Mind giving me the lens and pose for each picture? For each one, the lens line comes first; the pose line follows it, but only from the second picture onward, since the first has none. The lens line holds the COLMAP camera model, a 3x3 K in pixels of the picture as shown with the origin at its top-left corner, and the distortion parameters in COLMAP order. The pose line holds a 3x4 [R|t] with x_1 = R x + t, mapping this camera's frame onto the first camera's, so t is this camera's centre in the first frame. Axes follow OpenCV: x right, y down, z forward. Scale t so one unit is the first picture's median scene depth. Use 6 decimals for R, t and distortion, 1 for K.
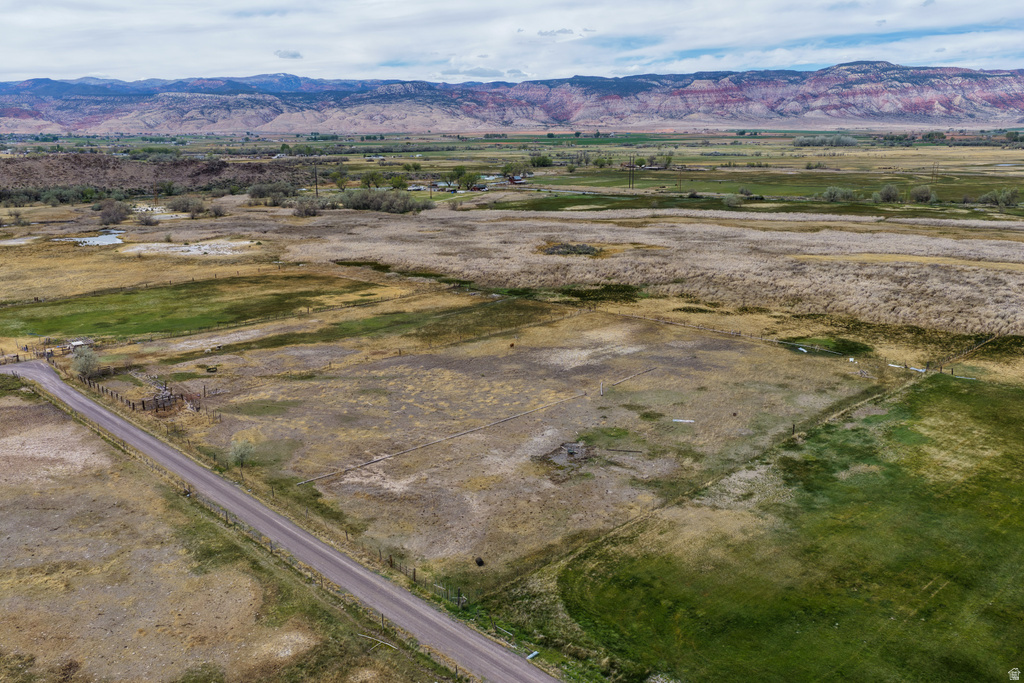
lens RADIAL K [[849.3, 0, 511.2], [0, 849.3, 347.5], [0, 0, 1]] dist [-0.017156, 0.044902]
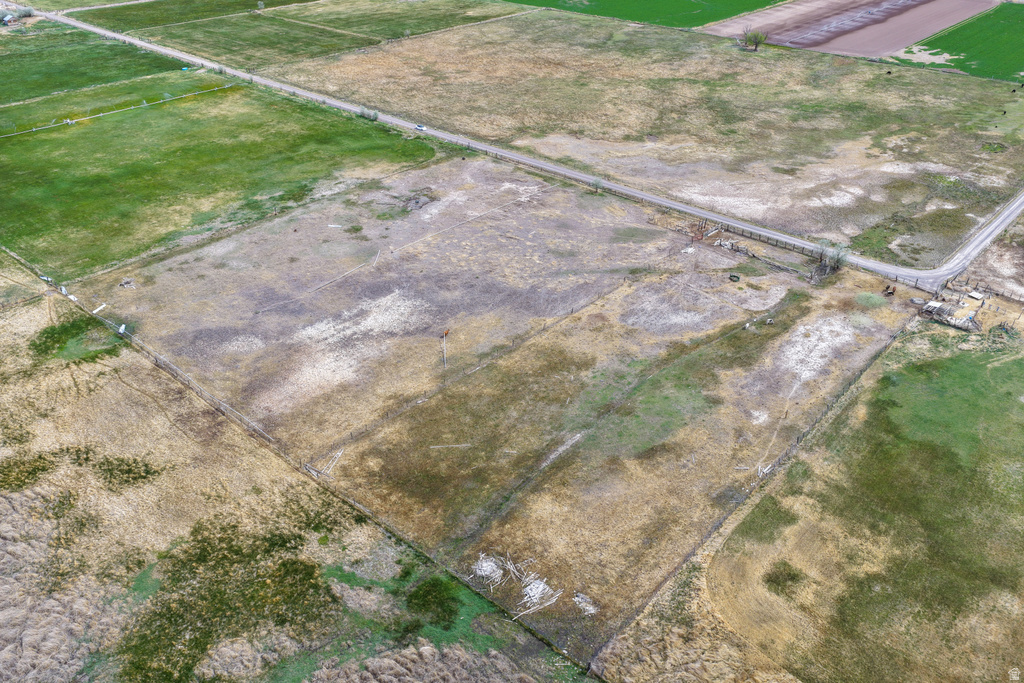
lens RADIAL K [[849.3, 0, 511.2], [0, 849.3, 347.5], [0, 0, 1]] dist [-0.017156, 0.044902]
pose [[-0.998305, 0.037039, -0.044892, -0.032695], [-0.006092, 0.700599, 0.713530, -0.903867], [0.057879, 0.712594, -0.699185, 2.419829]]
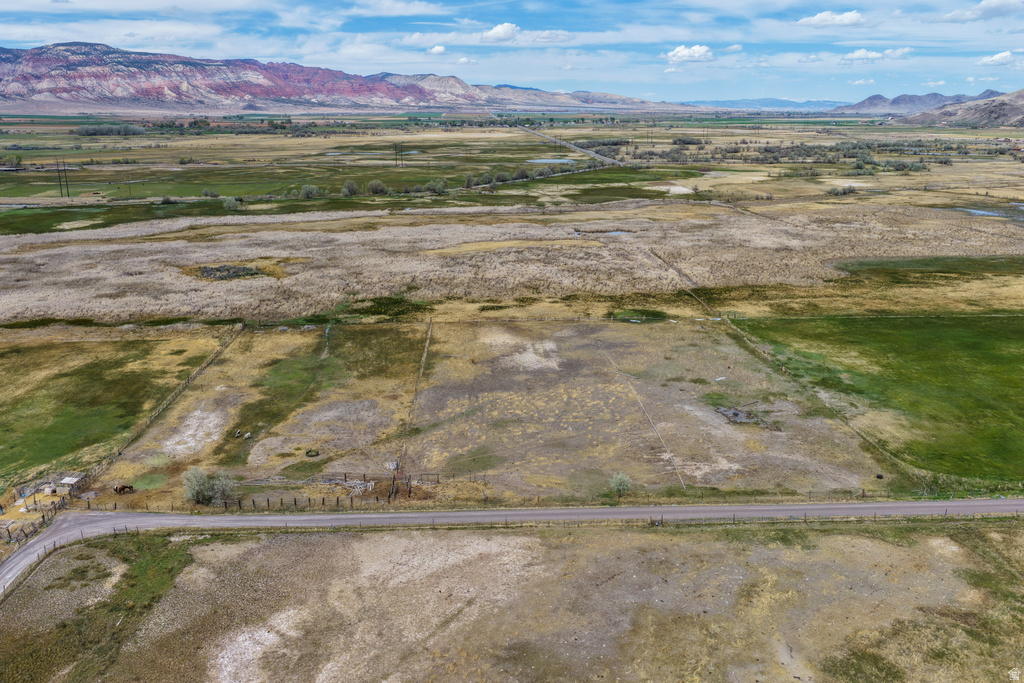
lens RADIAL K [[849.3, 0, 511.2], [0, 849.3, 347.5], [0, 0, 1]] dist [-0.017156, 0.044902]
pose [[0.669491, -0.193434, 0.717193, -1.128668], [0.180253, 0.978947, 0.095767, -0.177482], [-0.720618, 0.065161, 0.690263, 0.301915]]
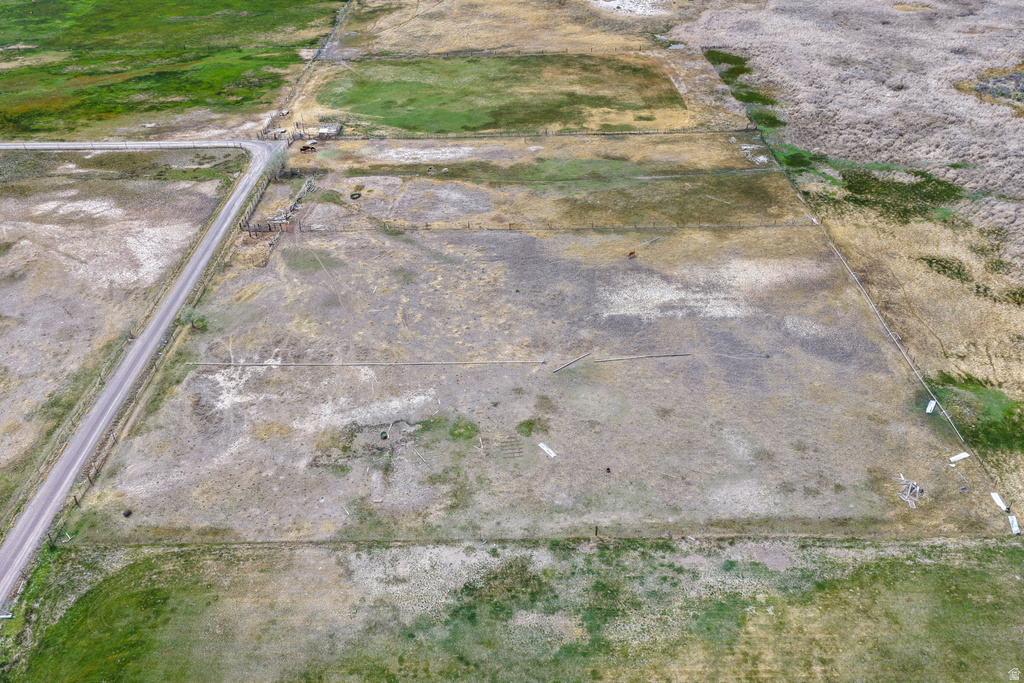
lens RADIAL K [[849.3, 0, 511.2], [0, 849.3, 347.5], [0, 0, 1]] dist [-0.017156, 0.044902]
pose [[0.716127, 0.398170, -0.573256, 0.694533], [-0.161888, 0.893676, 0.418492, -0.400442], [0.678936, -0.206891, 0.704444, 0.422932]]
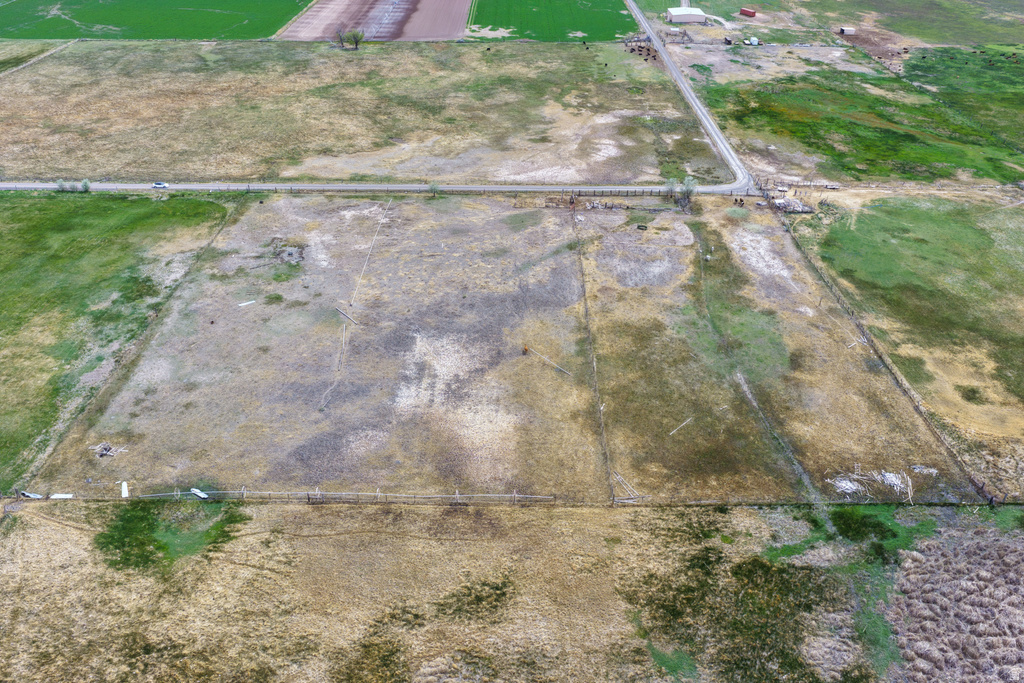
lens RADIAL K [[849.3, 0, 511.2], [0, 849.3, 347.5], [0, 0, 1]] dist [-0.017156, 0.044902]
pose [[-0.705891, 0.372528, -0.602446, 0.774351], [-0.167560, 0.738564, 0.653029, -0.820383], [0.688216, 0.561913, -0.458925, 2.062592]]
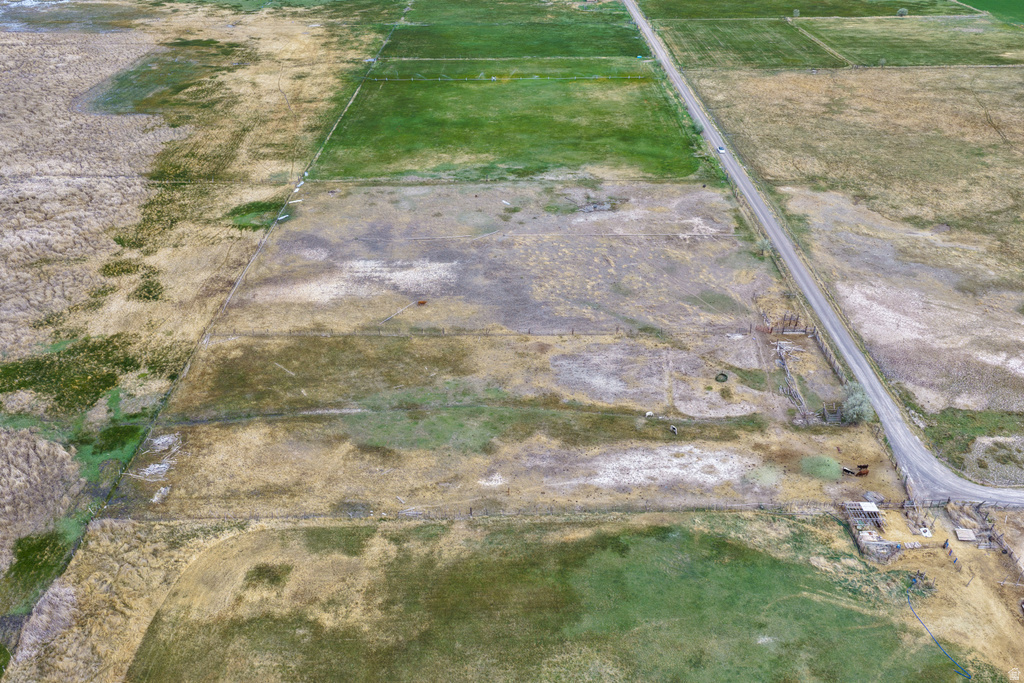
lens RADIAL K [[849.3, 0, 511.2], [0, 849.3, 347.5], [0, 0, 1]] dist [-0.017156, 0.044902]
pose [[-0.712711, -0.355456, 0.604727, -0.988081], [0.180632, 0.740025, 0.647870, -0.846436], [-0.677802, 0.570977, -0.463217, 2.104793]]
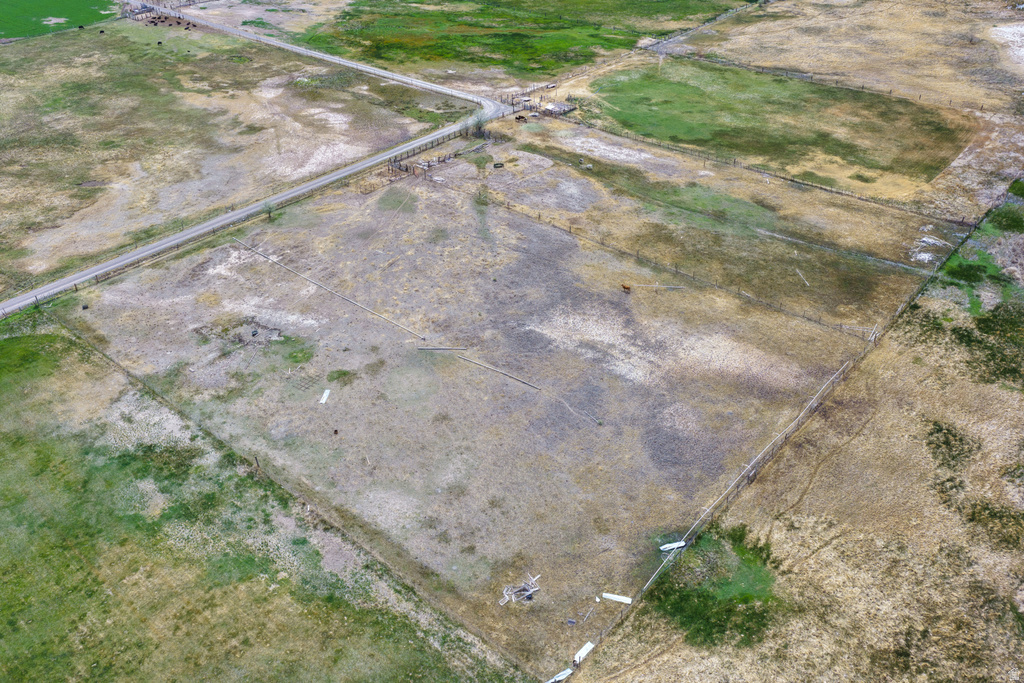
lens RADIAL K [[849.3, 0, 511.2], [0, 849.3, 347.5], [0, 0, 1]] dist [-0.017156, 0.044902]
pose [[0.078889, 0.573460, -0.815427, 1.066076], [-0.224069, 0.807246, 0.546029, -0.582022], [0.971375, 0.139636, 0.192177, 1.112058]]
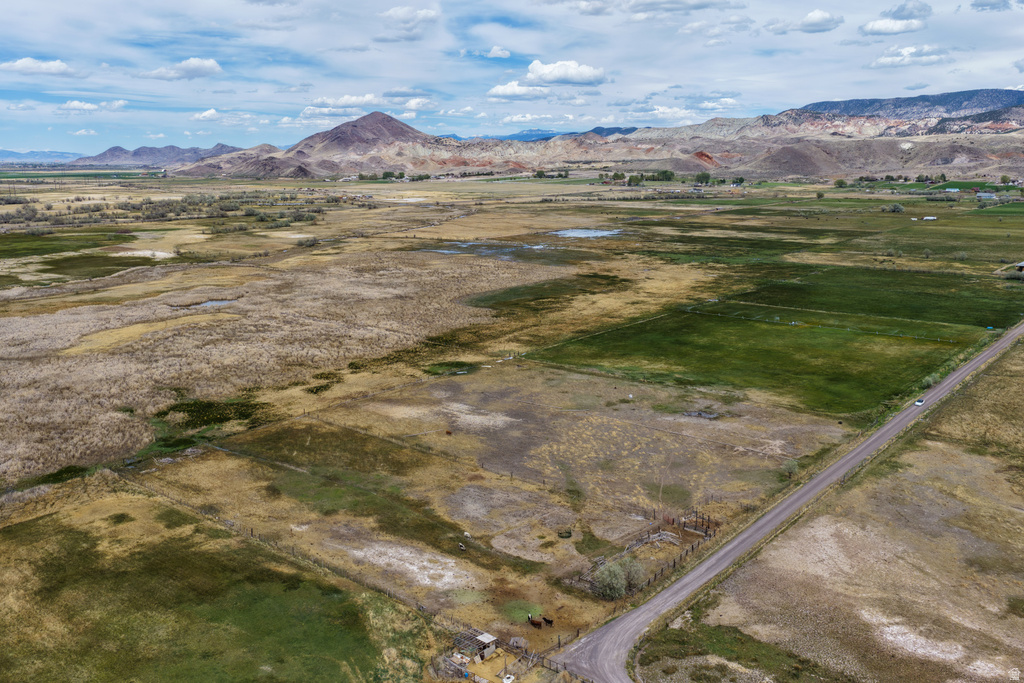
lens RADIAL K [[849.3, 0, 511.2], [0, 849.3, 347.5], [0, 0, 1]] dist [-0.017156, 0.044902]
pose [[-0.096879, -0.207797, 0.973363, -1.603194], [0.251017, 0.941248, 0.225925, -0.512756], [-0.963123, 0.266218, -0.039026, 1.405471]]
